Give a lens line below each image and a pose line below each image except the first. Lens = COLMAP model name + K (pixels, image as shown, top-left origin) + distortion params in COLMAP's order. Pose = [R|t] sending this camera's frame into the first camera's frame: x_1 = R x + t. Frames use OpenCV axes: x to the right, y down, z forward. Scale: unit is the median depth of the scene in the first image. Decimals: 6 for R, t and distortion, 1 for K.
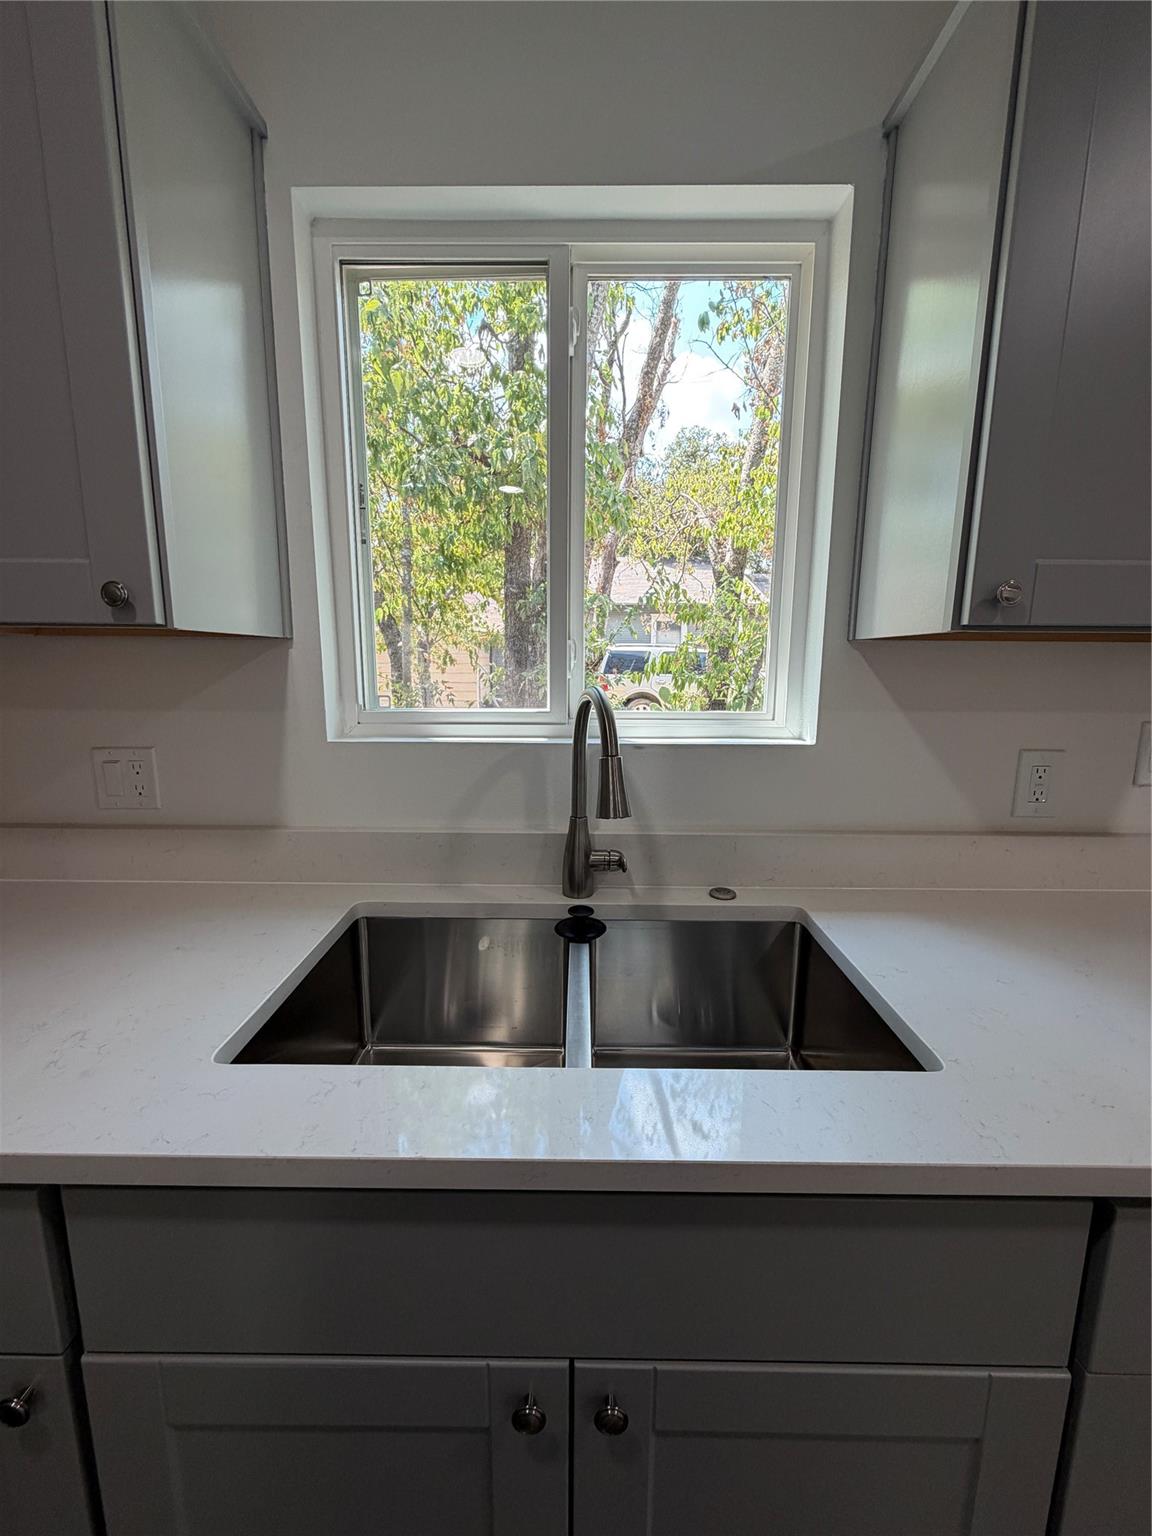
lens RADIAL K [[617.5, 0, 575.6], [0, 617.5, 764.0], [0, 0, 1]] dist [0.003823, -0.000571]
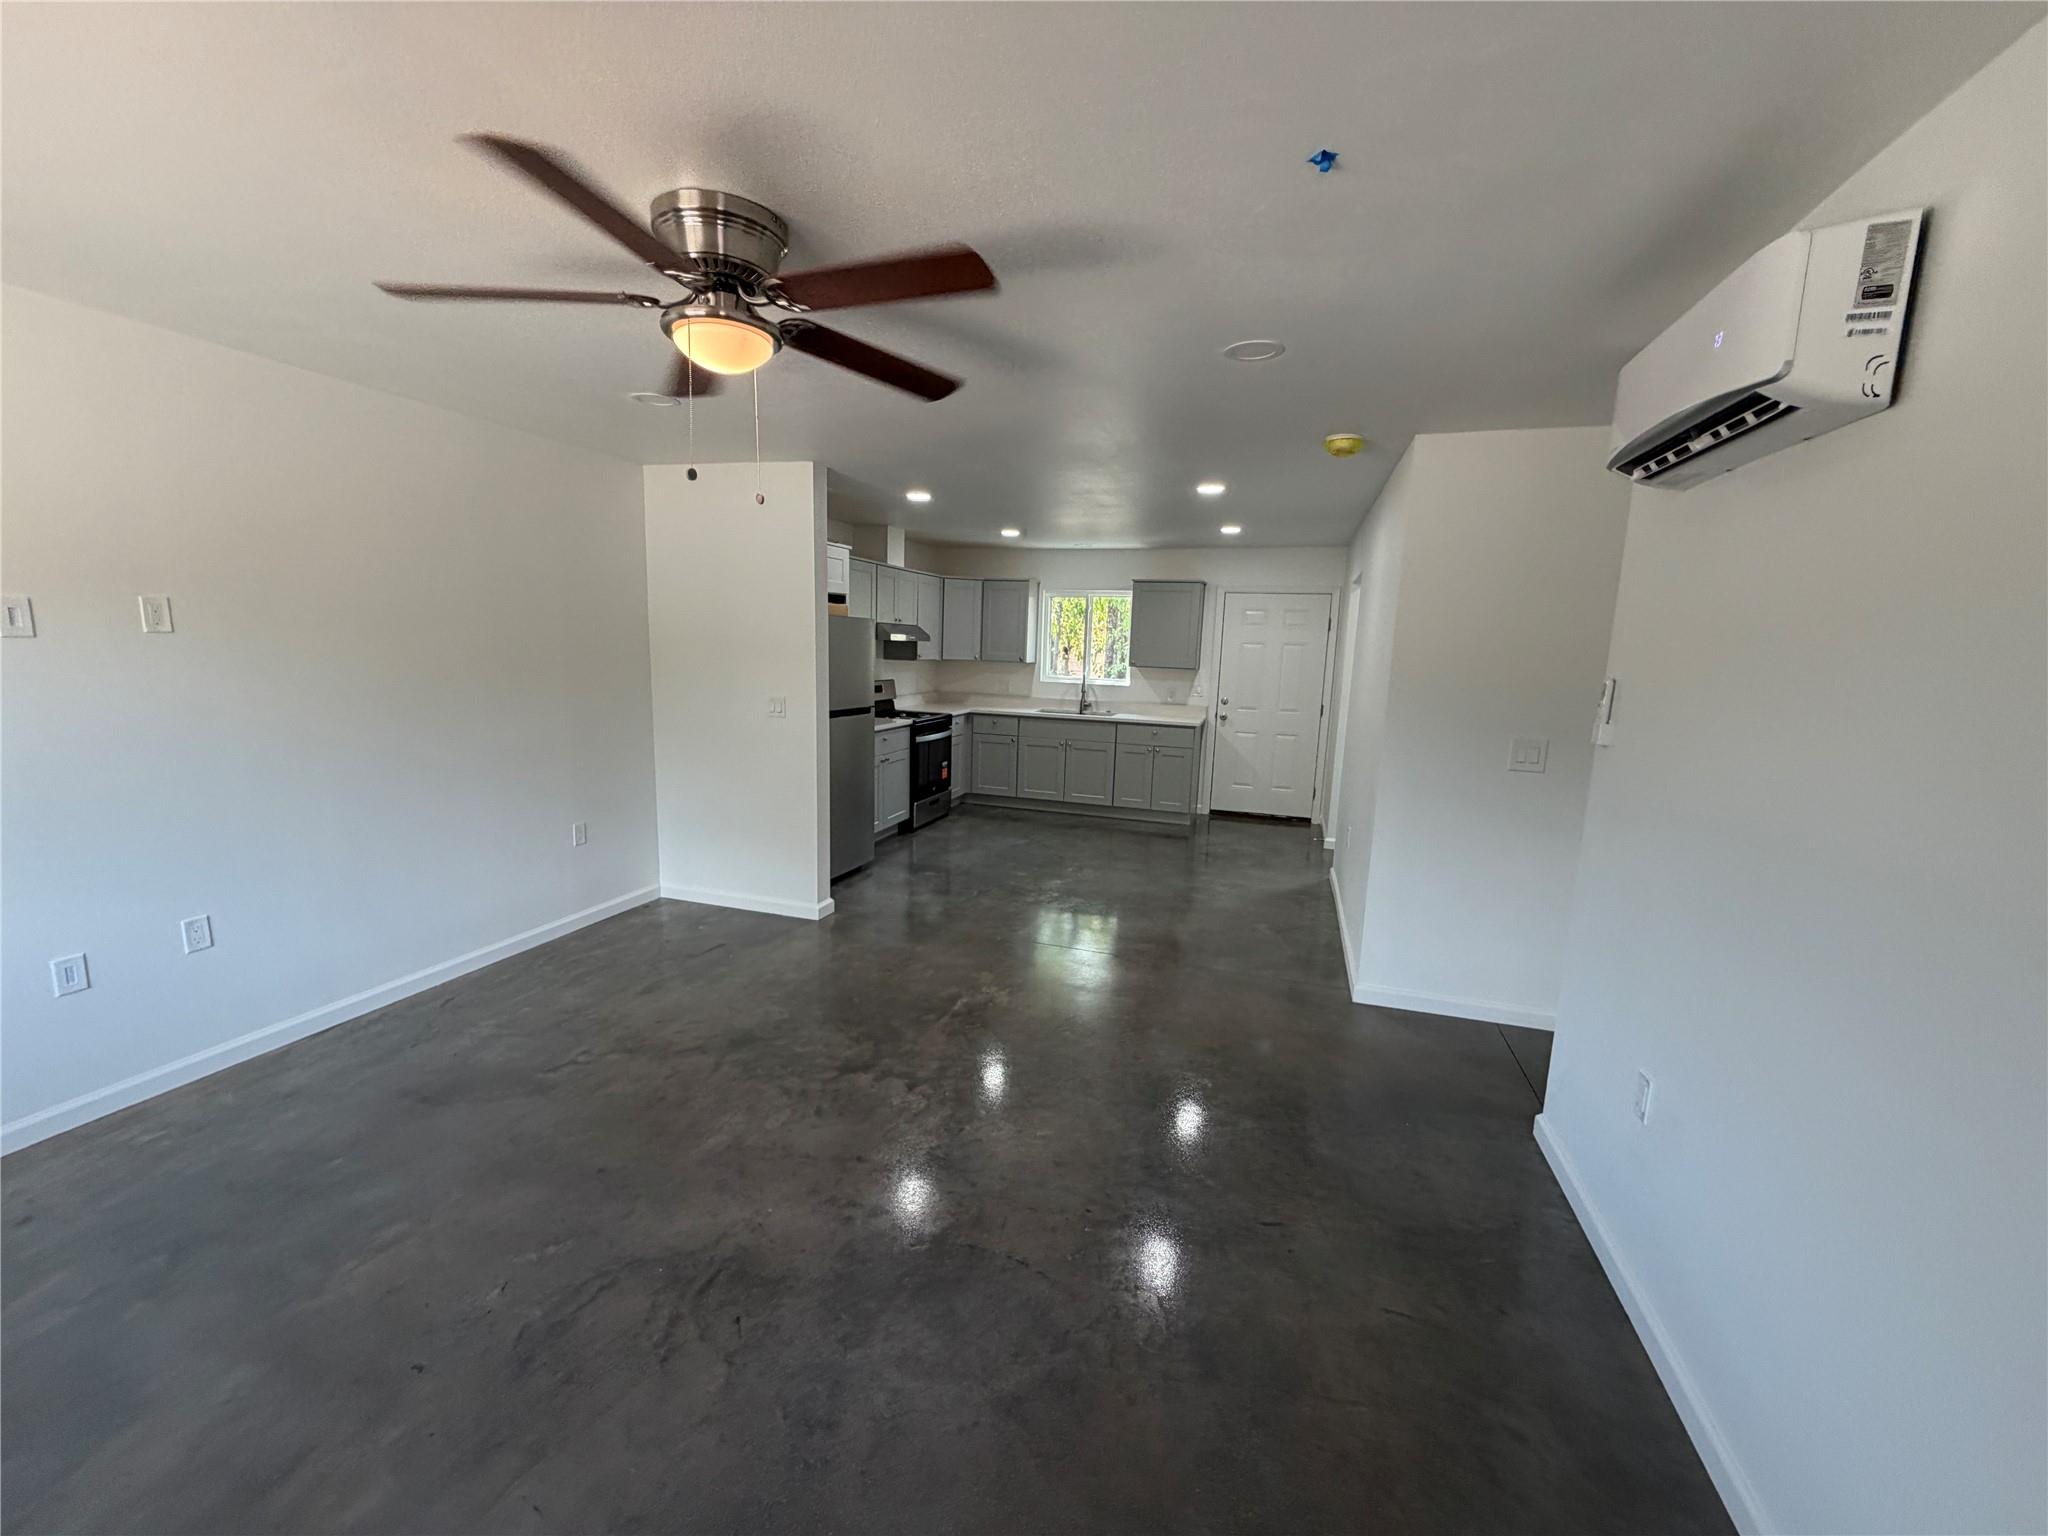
lens RADIAL K [[823.3, 0, 1022.2], [0, 823.3, 770.9], [0, 0, 1]] dist [0.003823, -0.000571]
pose [[0.953518, 0.071468, -0.292738, 1.646819], [-0.075757, 0.997121, -0.003325, 0.800783], [0.291657, 0.025347, 0.956187, -6.041195]]
